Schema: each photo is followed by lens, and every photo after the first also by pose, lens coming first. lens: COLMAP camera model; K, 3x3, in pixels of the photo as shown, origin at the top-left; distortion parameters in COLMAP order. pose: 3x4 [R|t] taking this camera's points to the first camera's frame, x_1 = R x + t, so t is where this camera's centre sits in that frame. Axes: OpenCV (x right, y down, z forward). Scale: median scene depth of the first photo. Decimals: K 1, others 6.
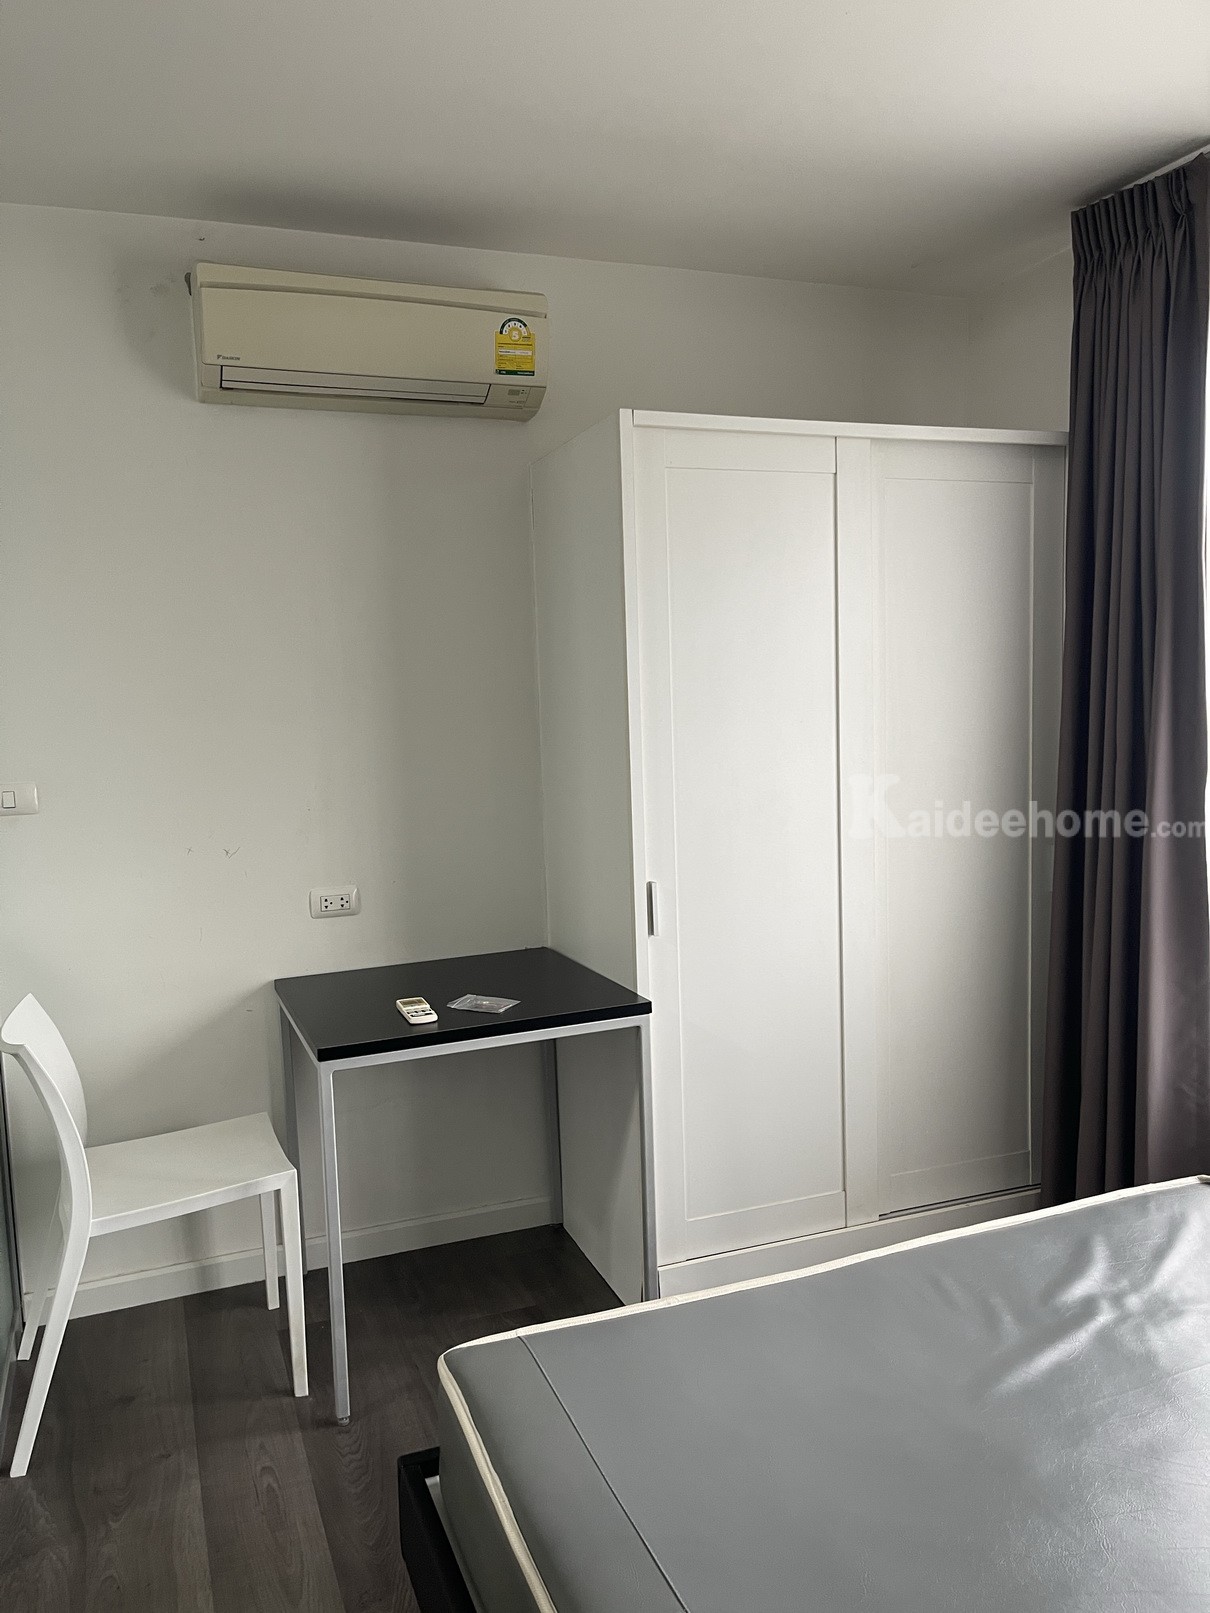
lens RADIAL K [[1192.1, 0, 605.0], [0, 1192.1, 806.5], [0, 0, 1]] dist [0.077874, -0.103667]
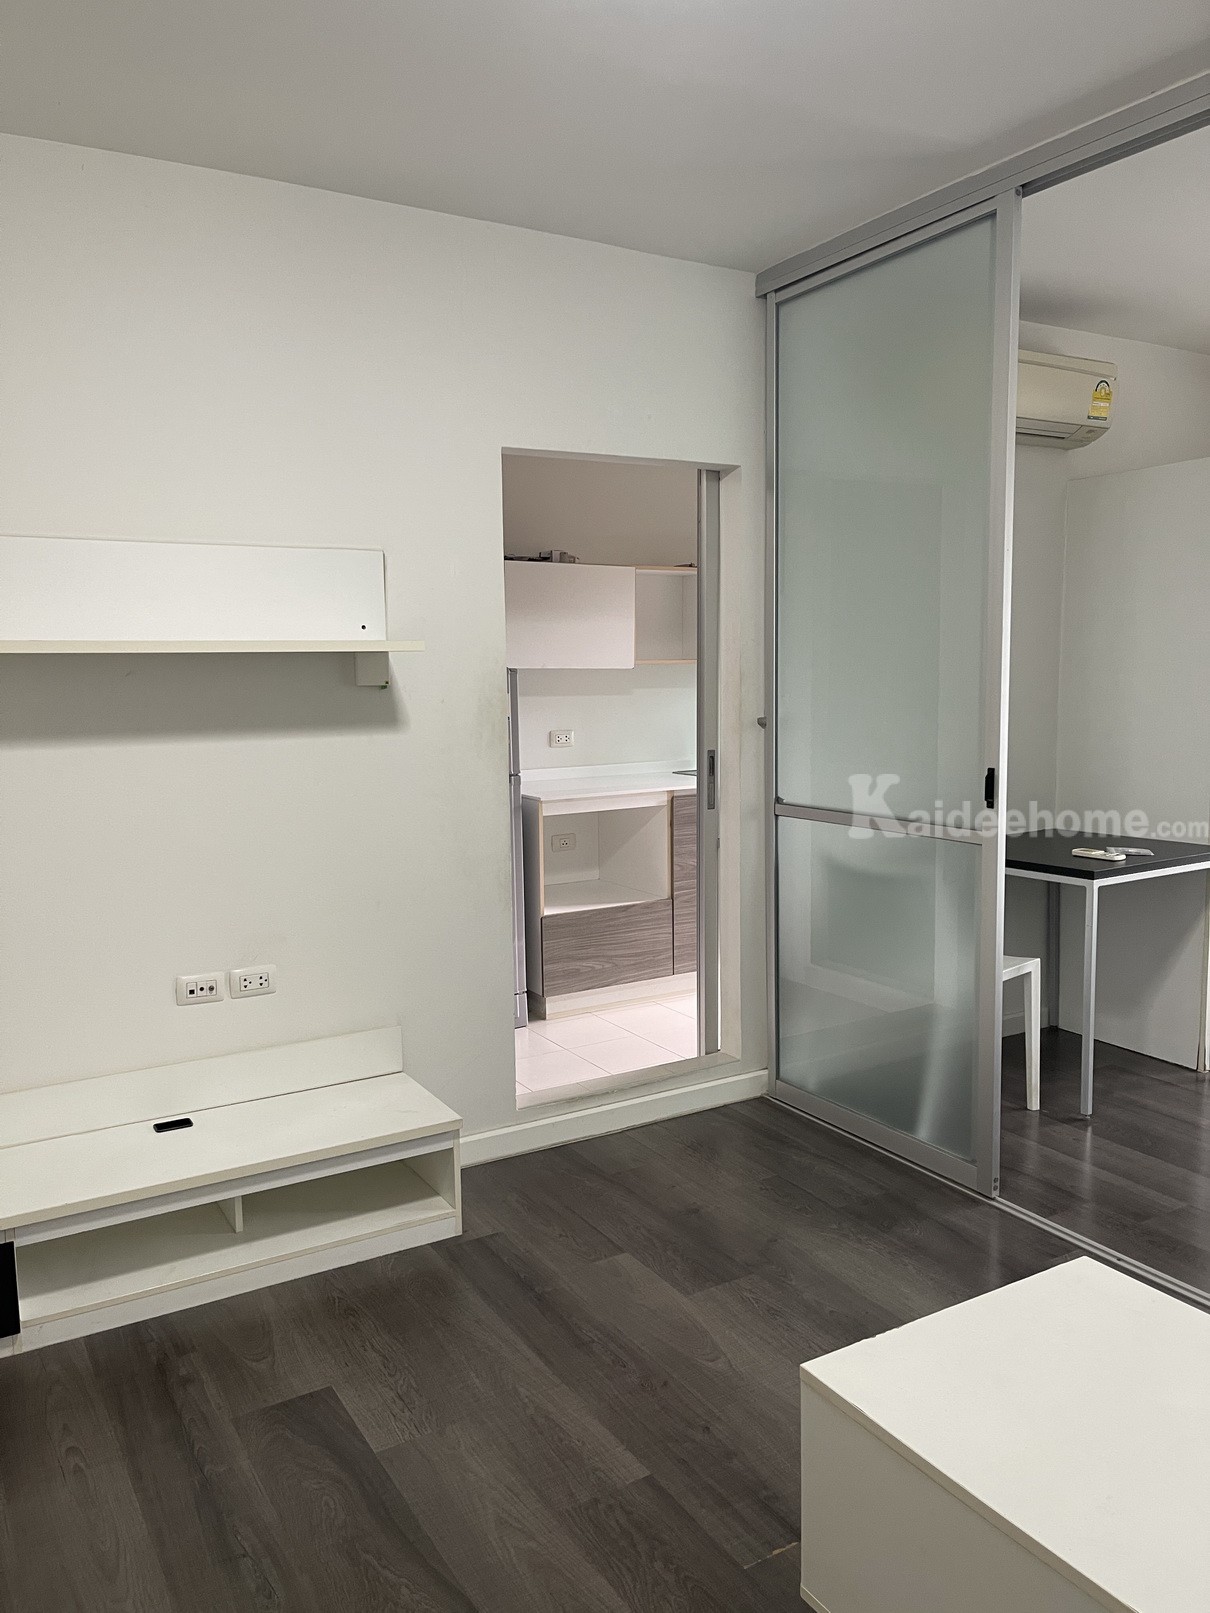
lens RADIAL K [[1192.1, 0, 605.0], [0, 1192.1, 806.5], [0, 0, 1]] dist [0.077874, -0.103667]
pose [[0.985640, -0.000040, 0.168861, -0.881115], [-0.005245, 0.999510, 0.030849, 0.056996], [-0.168779, -0.031292, 0.985157, -0.321286]]
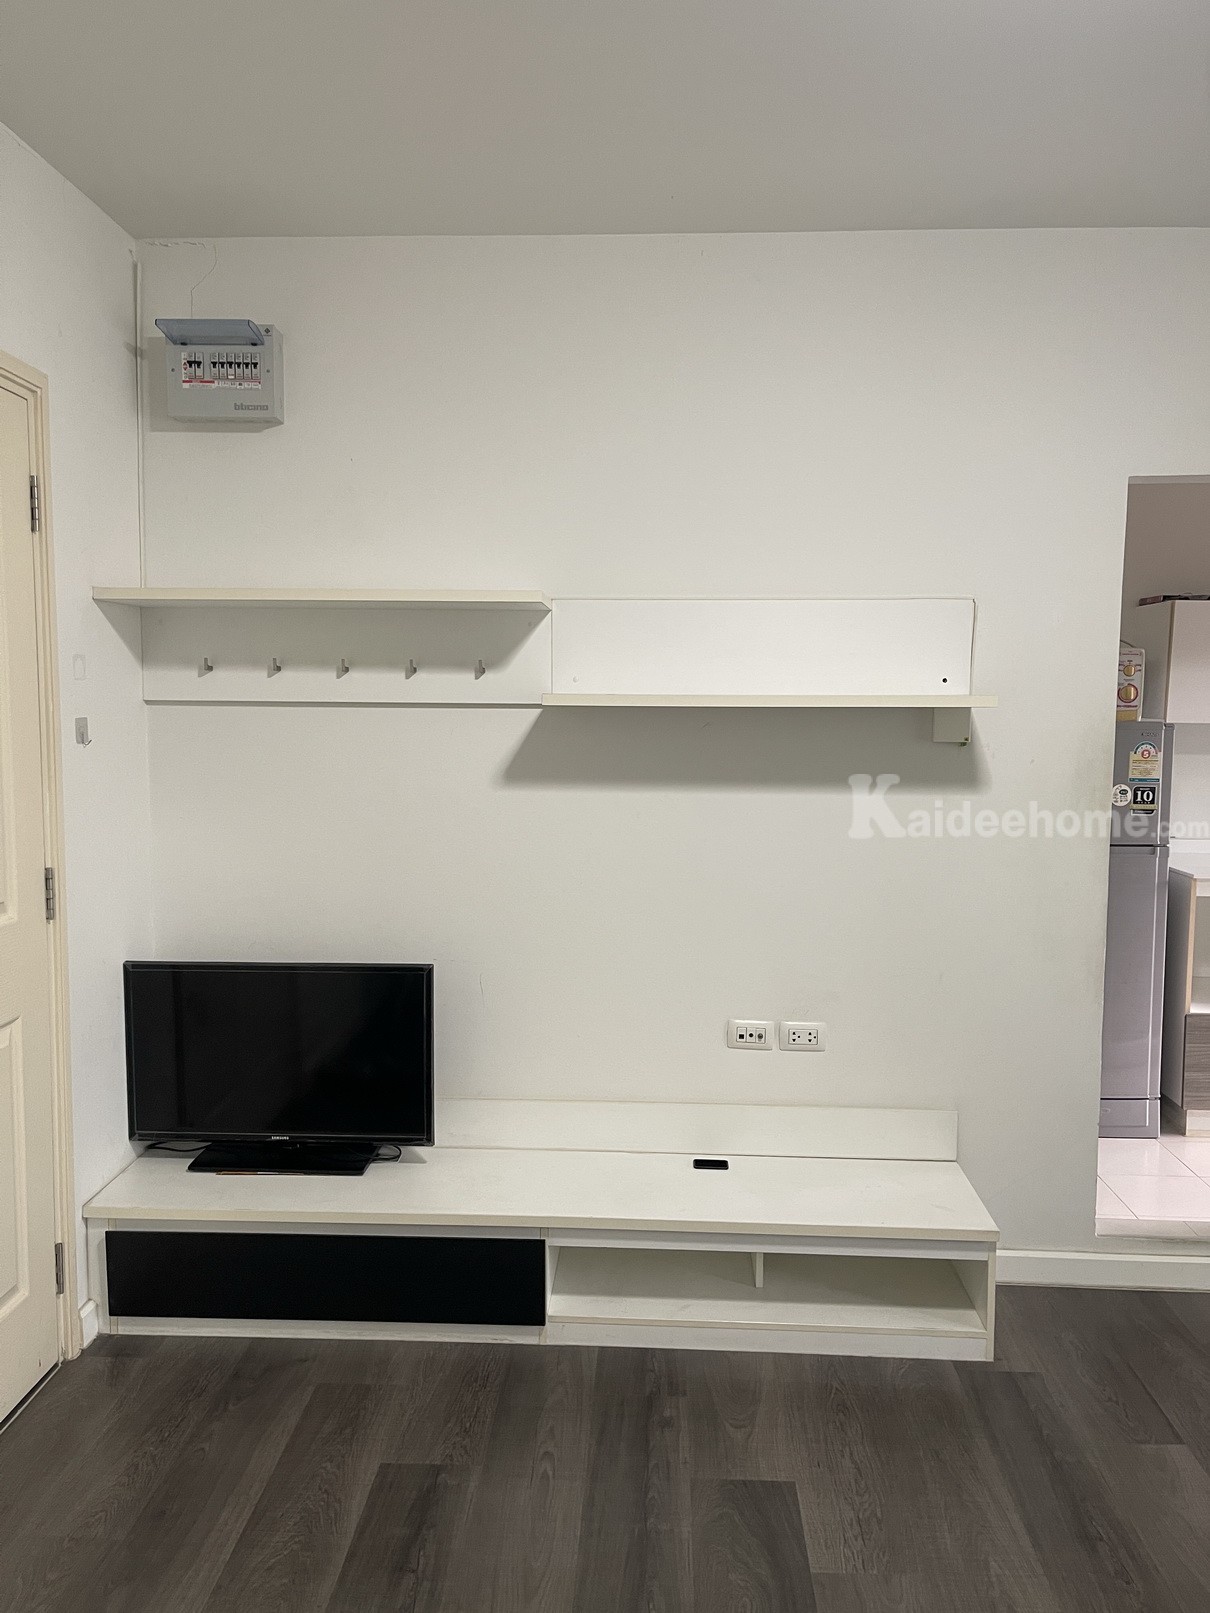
lens RADIAL K [[1192.1, 0, 605.0], [0, 1192.1, 806.5], [0, 0, 1]] dist [0.077874, -0.103667]
pose [[0.917370, 0.067706, -0.392235, 5.047940], [-0.067430, 0.997619, 0.014500, -0.780945], [0.392283, 0.013147, 0.919751, 2.563715]]
